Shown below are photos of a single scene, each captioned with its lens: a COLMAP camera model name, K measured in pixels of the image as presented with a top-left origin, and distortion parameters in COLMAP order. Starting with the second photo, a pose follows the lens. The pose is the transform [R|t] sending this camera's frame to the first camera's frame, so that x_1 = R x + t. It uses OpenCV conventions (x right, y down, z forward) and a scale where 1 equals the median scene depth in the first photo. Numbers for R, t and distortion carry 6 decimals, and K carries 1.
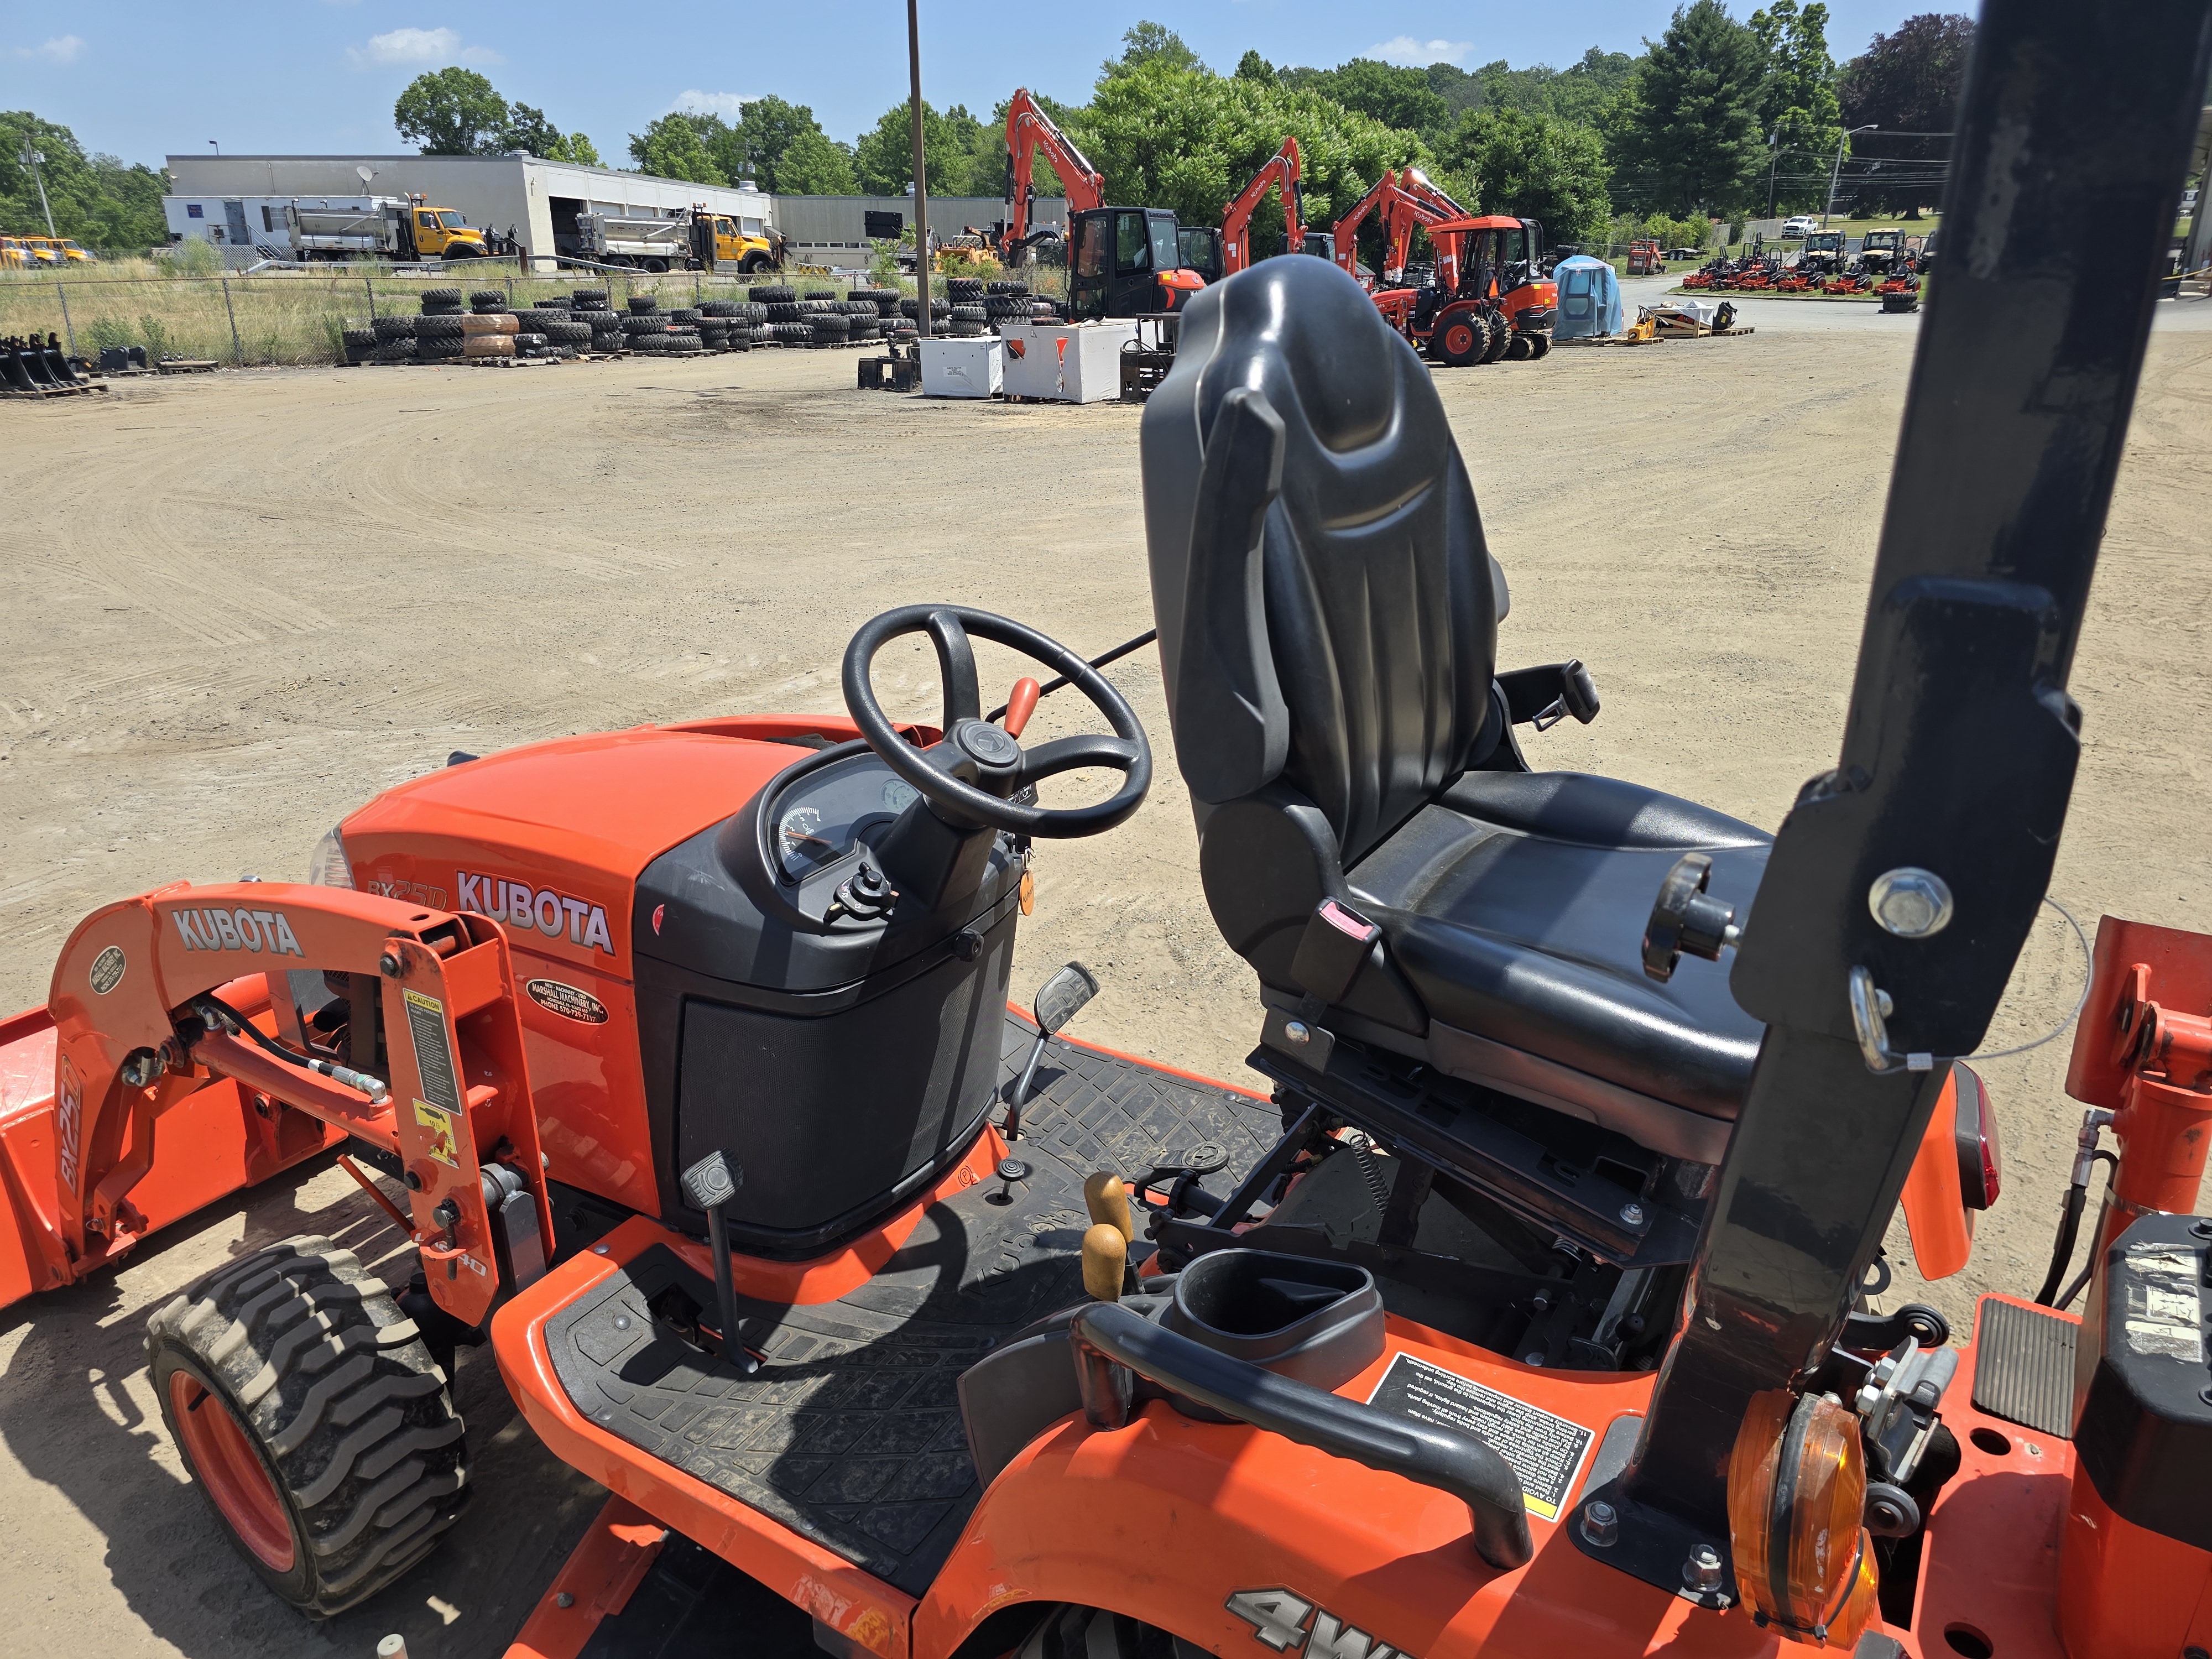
lens RADIAL K [[1483.3, 0, 1114.6], [0, 1483.3, 821.8], [0, 0, 1]] dist [0.055796, -0.051156]
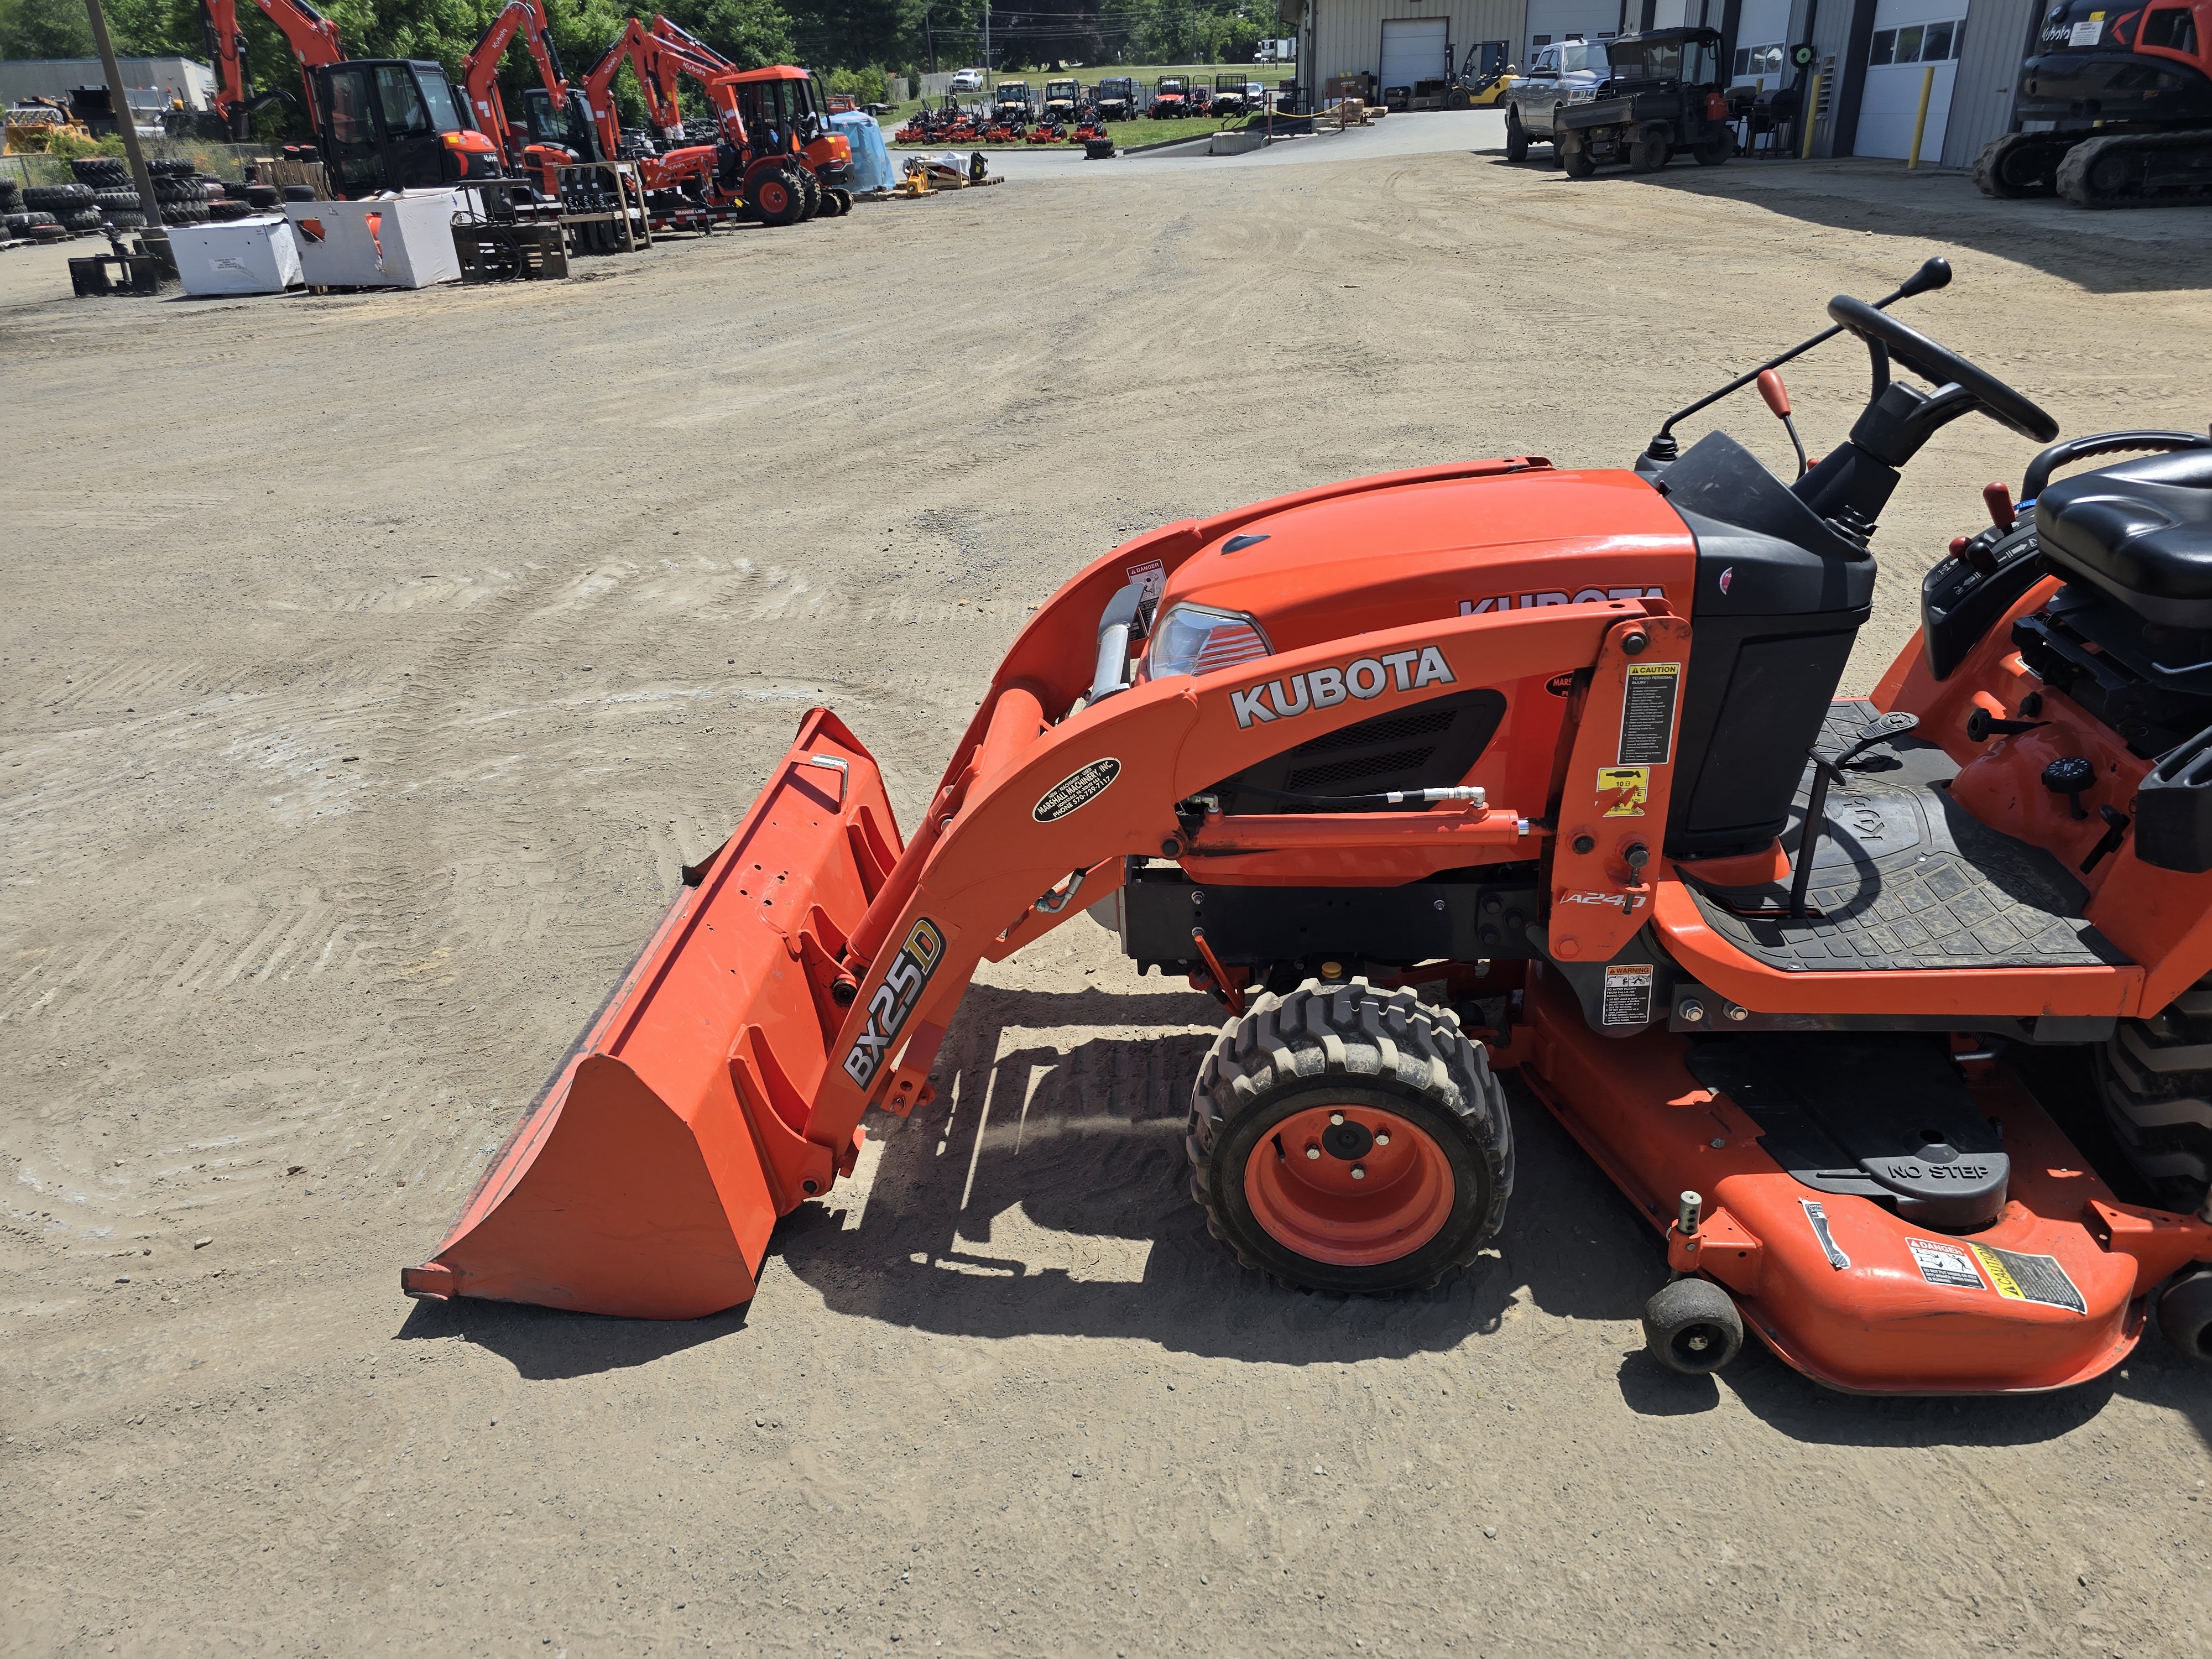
lens RADIAL K [[1483.3, 0, 1151.9], [0, 1483.3, 824.1], [0, 0, 1]] dist [0.055796, -0.051156]
pose [[0.867221, -0.240022, 0.436254, -0.071694], [0.204559, 0.970536, 0.127339, 0.000375], [-0.453965, -0.021191, 0.890768, 0.006706]]
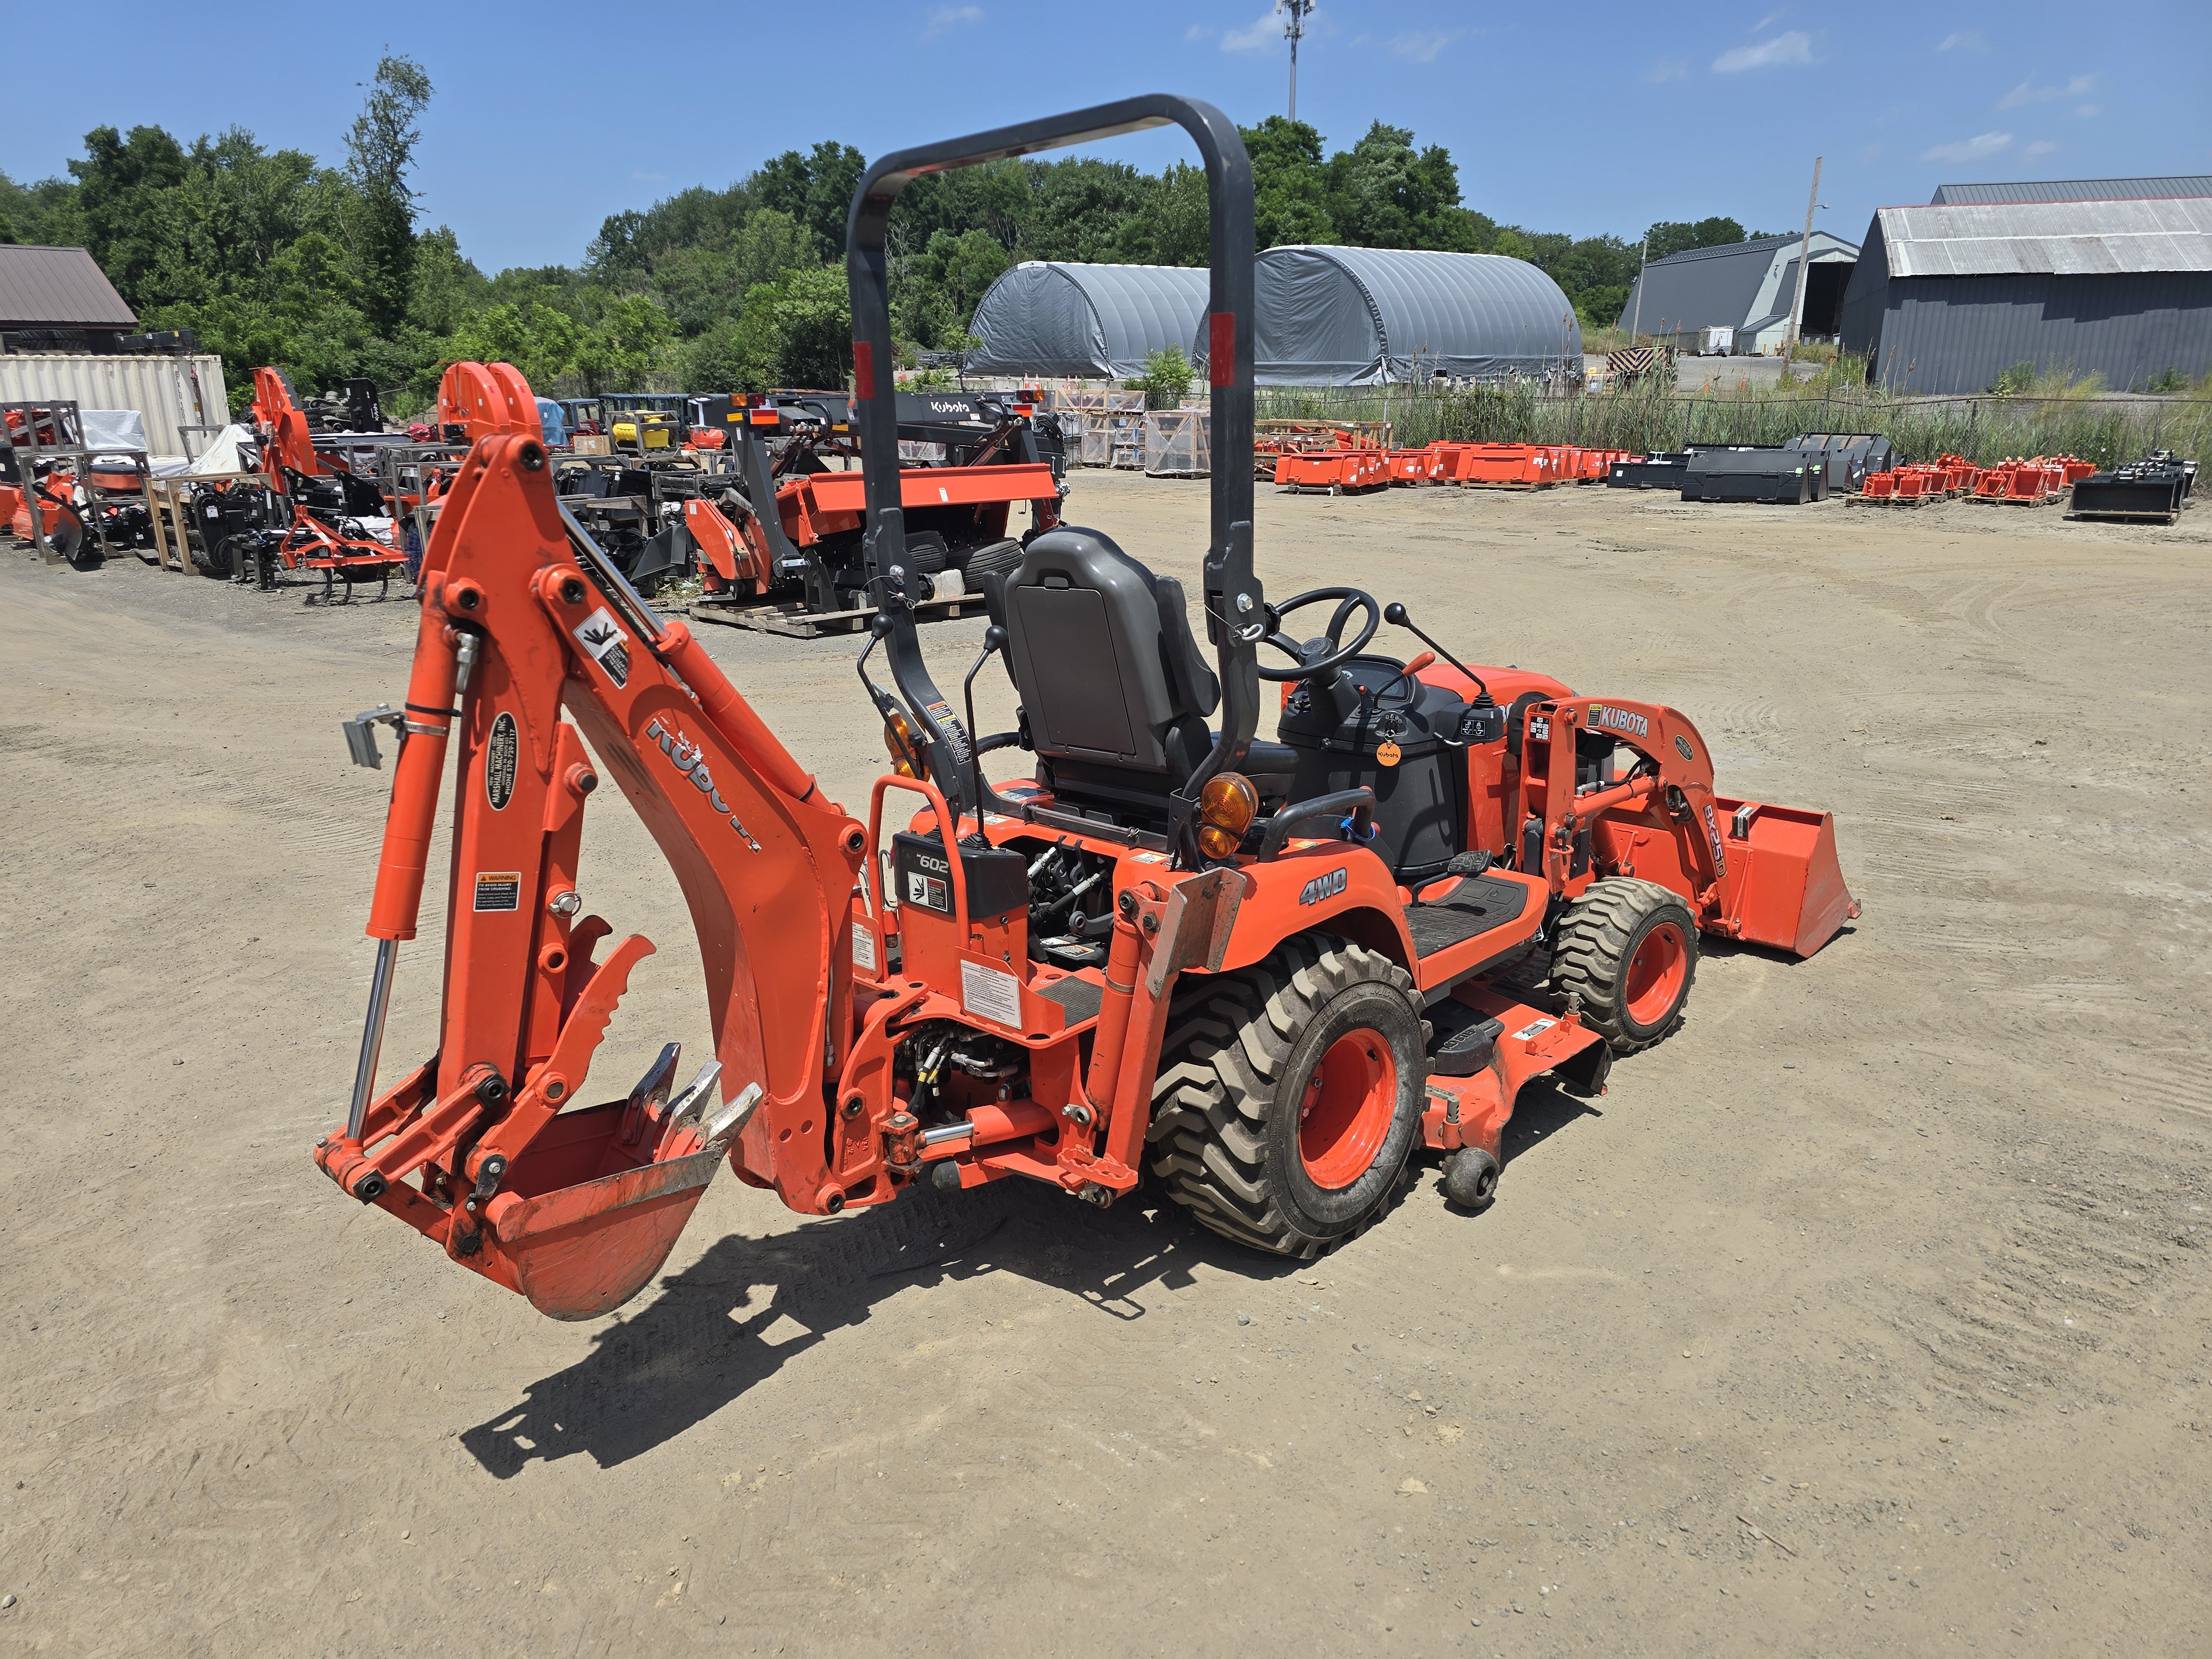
lens RADIAL K [[1483.3, 0, 1111.7], [0, 1483.3, 835.6], [0, 0, 1]] dist [0.055796, -0.051156]
pose [[-0.219281, 0.281077, -0.934298, 0.118017], [-0.334502, 0.877907, 0.342620, -0.025409], [0.916528, 0.387654, -0.098487, 0.056203]]
